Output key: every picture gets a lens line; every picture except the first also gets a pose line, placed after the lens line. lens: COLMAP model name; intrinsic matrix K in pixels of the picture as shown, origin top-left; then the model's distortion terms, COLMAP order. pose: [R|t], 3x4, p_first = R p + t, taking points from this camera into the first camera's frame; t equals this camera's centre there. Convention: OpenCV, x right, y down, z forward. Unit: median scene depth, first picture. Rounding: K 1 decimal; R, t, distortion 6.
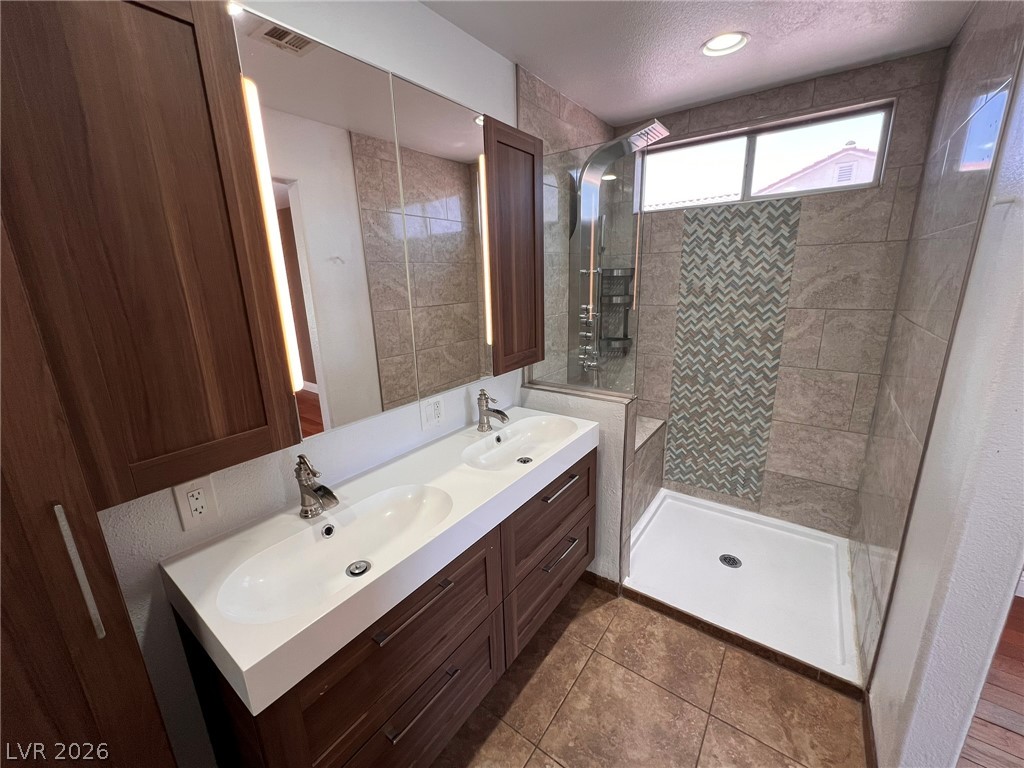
lens RADIAL K [[409.5, 0, 509.5], [0, 409.5, 381.4], [0, 0, 1]] dist [-0.004031, 0.001277]
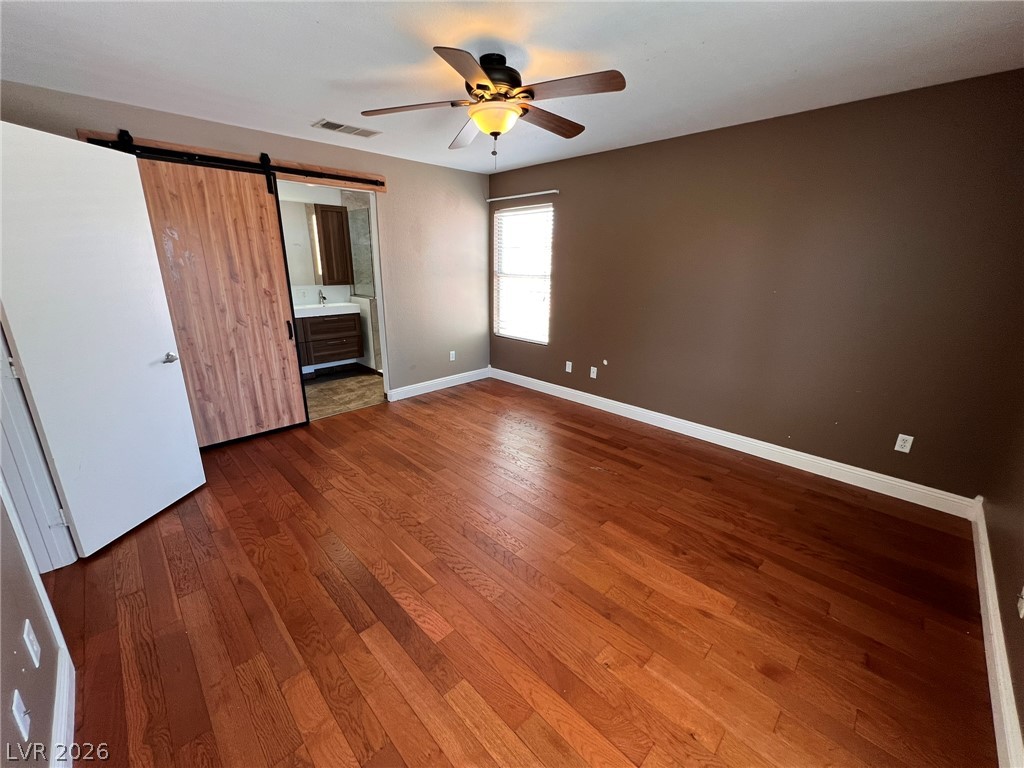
lens RADIAL K [[409.5, 0, 507.2], [0, 409.5, 380.9], [0, 0, 1]] dist [-0.003528, 0.001477]
pose [[0.985366, 0.082912, -0.148929, 1.396411], [-0.078257, 0.996252, 0.036862, 0.366176], [0.151427, -0.024668, 0.988161, -1.398347]]
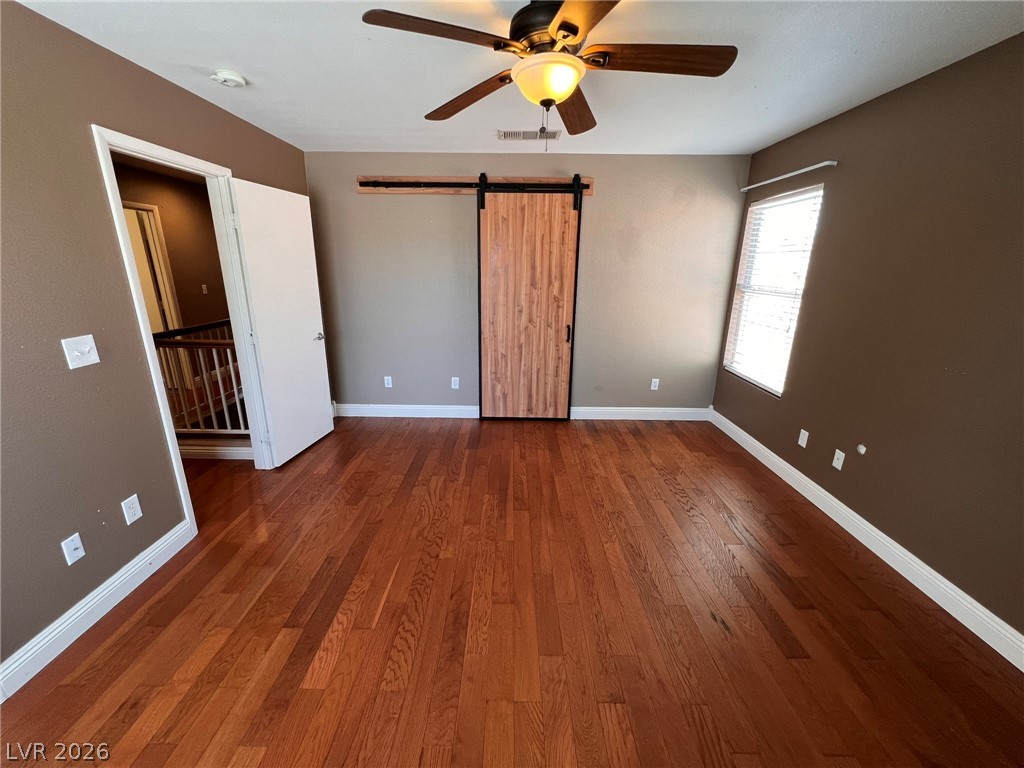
lens RADIAL K [[409.5, 0, 508.7], [0, 409.5, 381.0], [0, 0, 1]] dist [-0.003528, 0.001477]
pose [[0.580110, 0.260854, -0.771639, 1.798752], [-0.233186, 0.960869, 0.149517, 0.197966], [0.780446, 0.093200, 0.618237, -0.889829]]
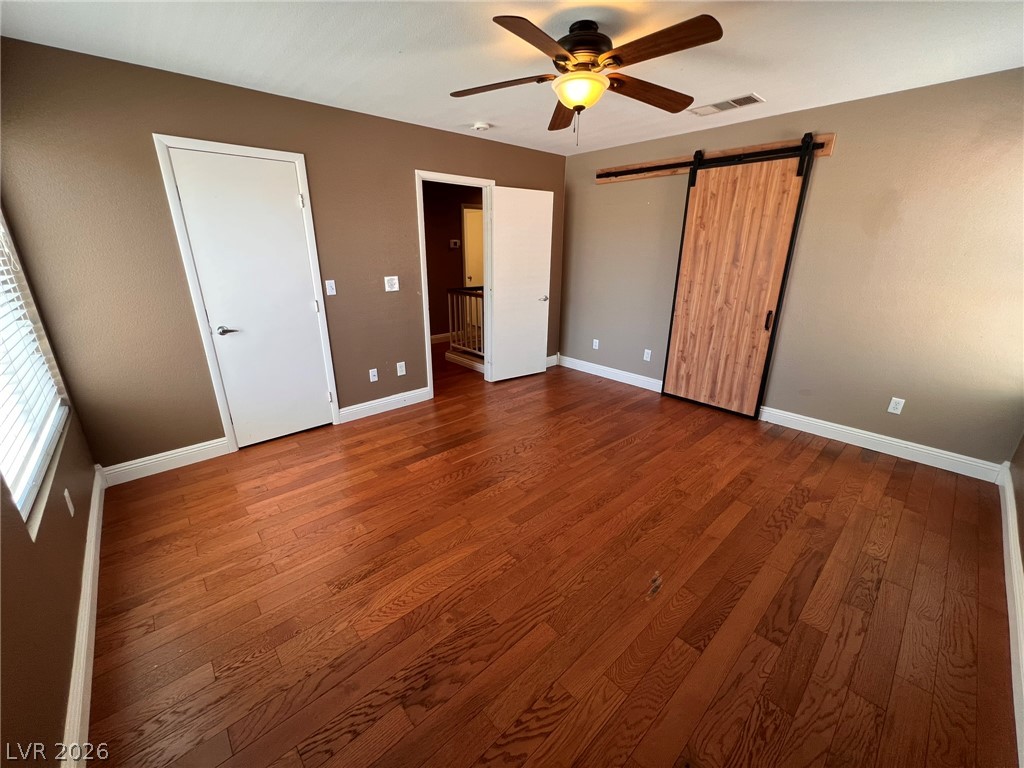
lens RADIAL K [[409.5, 0, 508.8], [0, 409.5, 380.7], [0, 0, 1]] dist [-0.003528, 0.001477]
pose [[-0.203208, 0.333707, -0.920514, 2.234797], [-0.246736, 0.892338, 0.377961, 0.066653], [0.947538, 0.303929, -0.098992, -0.331360]]
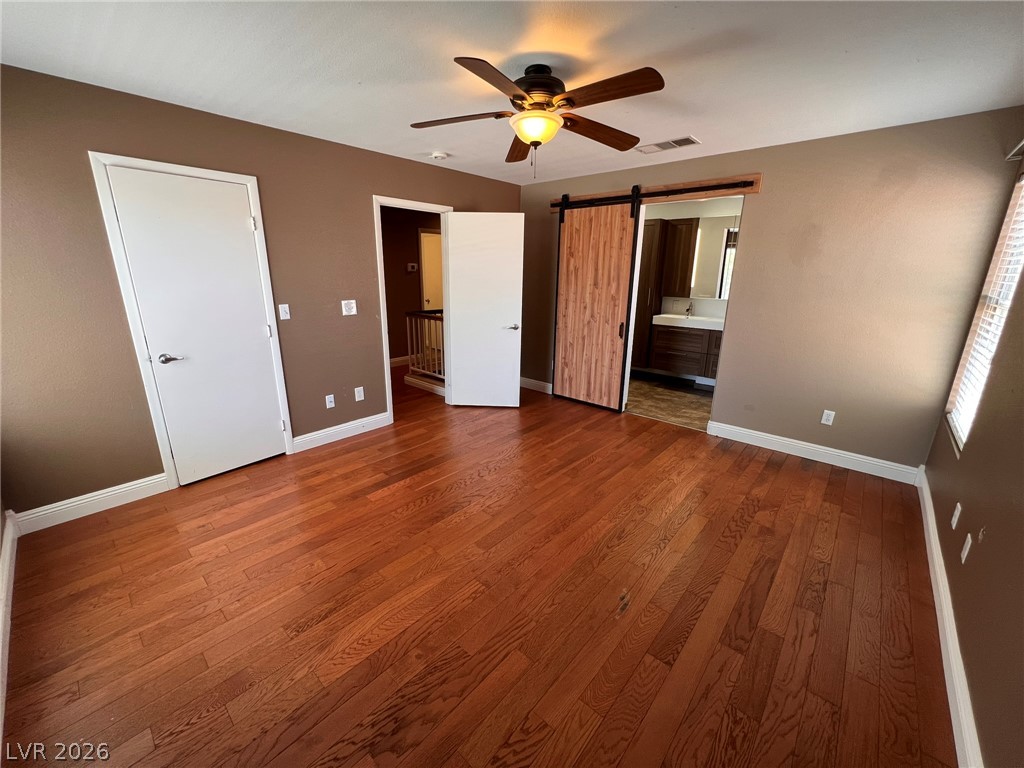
lens RADIAL K [[409.5, 0, 509.2], [0, 409.5, 380.5], [0, 0, 1]] dist [-0.003528, 0.001477]
pose [[-0.100001, 0.287953, -0.952409, 2.242619], [-0.261487, 0.915955, 0.304386, 0.063822], [0.960013, 0.279481, -0.016300, -0.346283]]
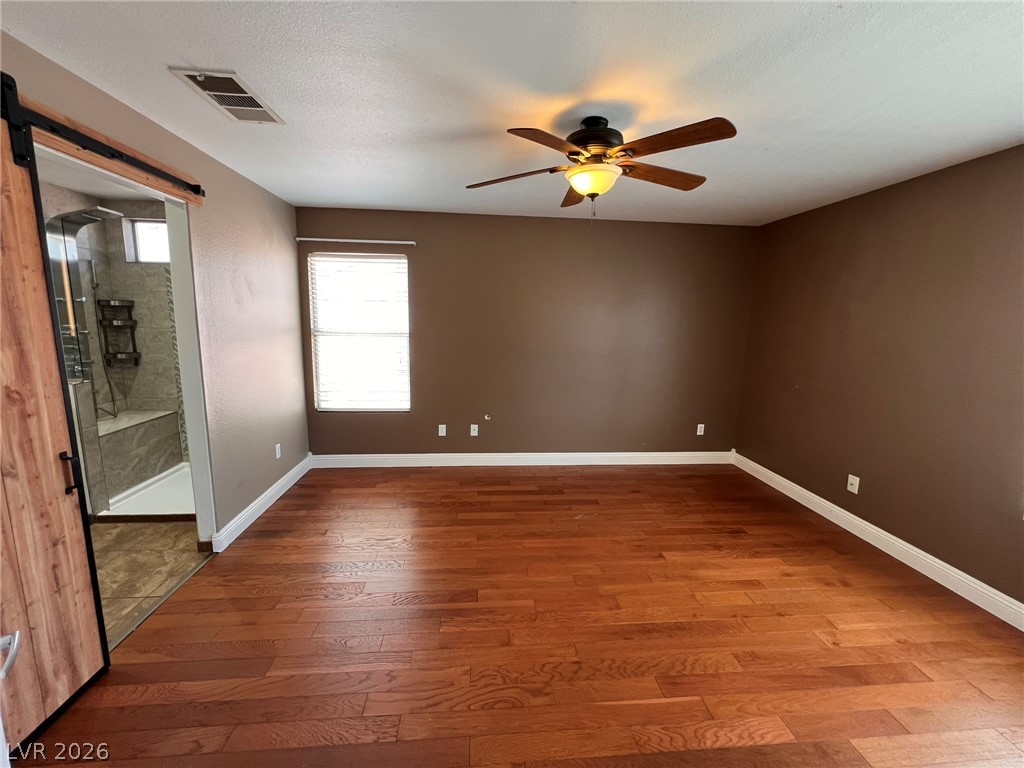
lens RADIAL K [[409.5, 0, 507.3], [0, 409.5, 381.5], [0, 0, 1]] dist [-0.003528, 0.001477]
pose [[0.758564, -0.057594, 0.649048, 0.426686], [0.124686, 0.990509, -0.057832, 0.272875], [-0.639557, 0.124796, 0.758546, -0.969881]]
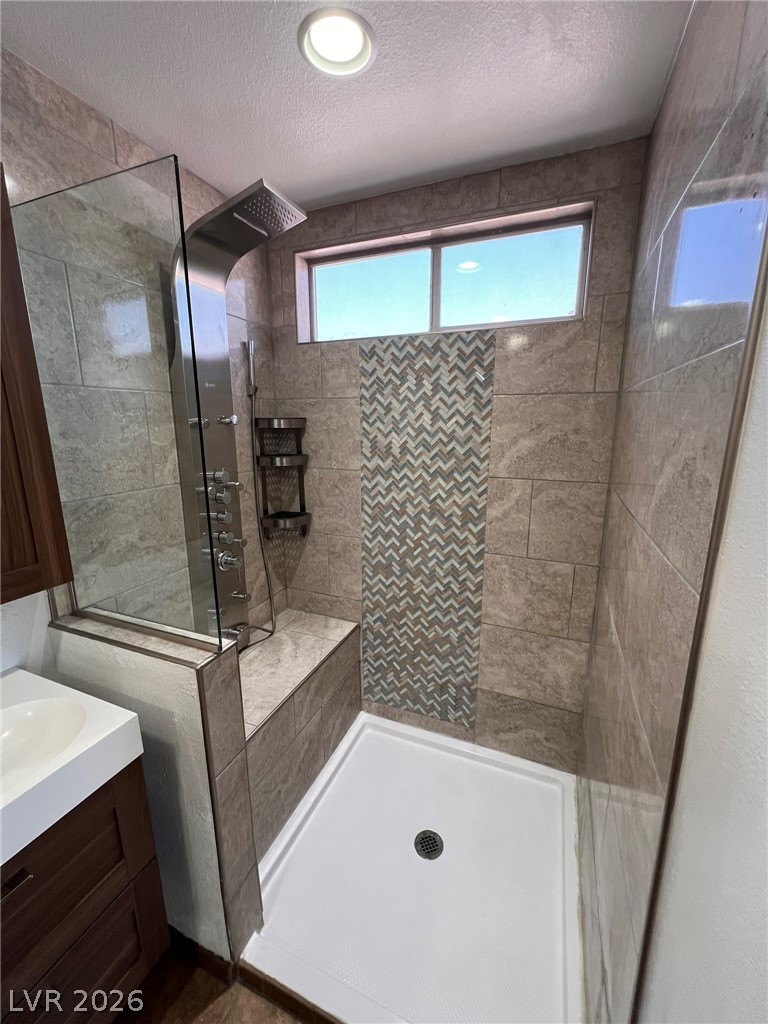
lens RADIAL K [[409.5, 0, 386.9], [0, 409.5, 509.5], [0, 0, 1]] dist [-0.003528, 0.001477]
pose [[0.970081, -0.024716, 0.241520, 0.323798], [0.034877, 0.998673, -0.037884, -0.100503], [-0.240263, 0.045174, 0.969656, 0.329552]]
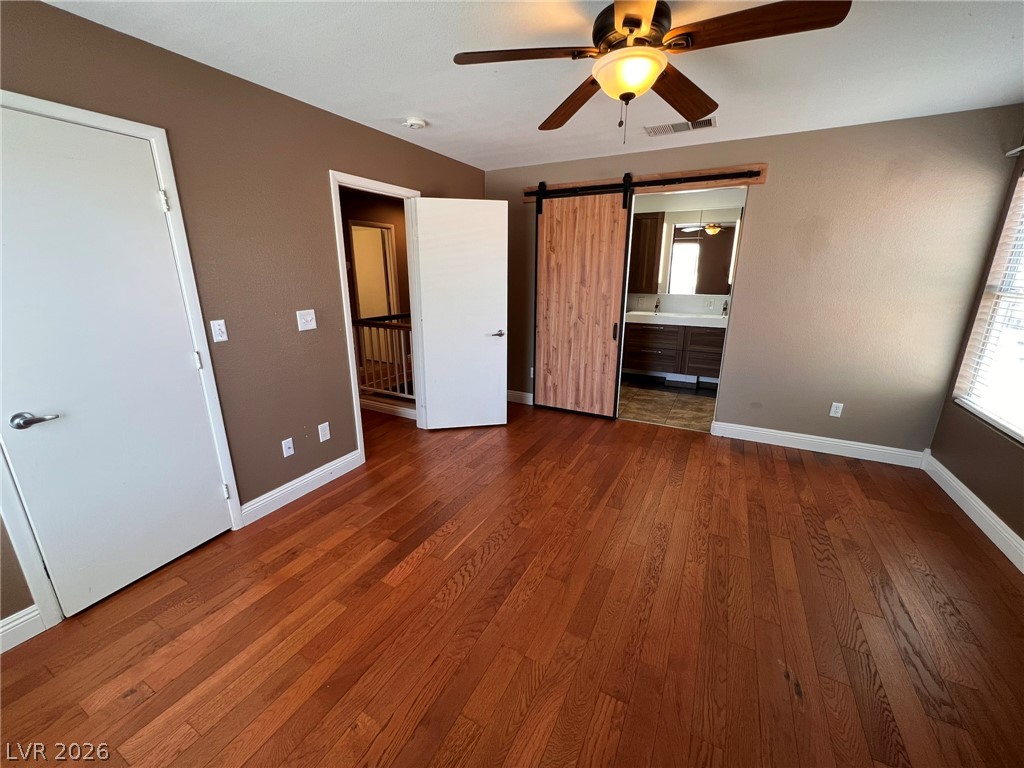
lens RADIAL K [[409.5, 0, 508.9], [0, 409.5, 380.7], [0, 0, 1]] dist [-0.003528, 0.001477]
pose [[0.141766, 0.290226, -0.946399, 1.966122], [-0.255398, 0.934410, 0.248292, 0.171064], [0.956386, 0.206509, 0.206591, -0.696394]]
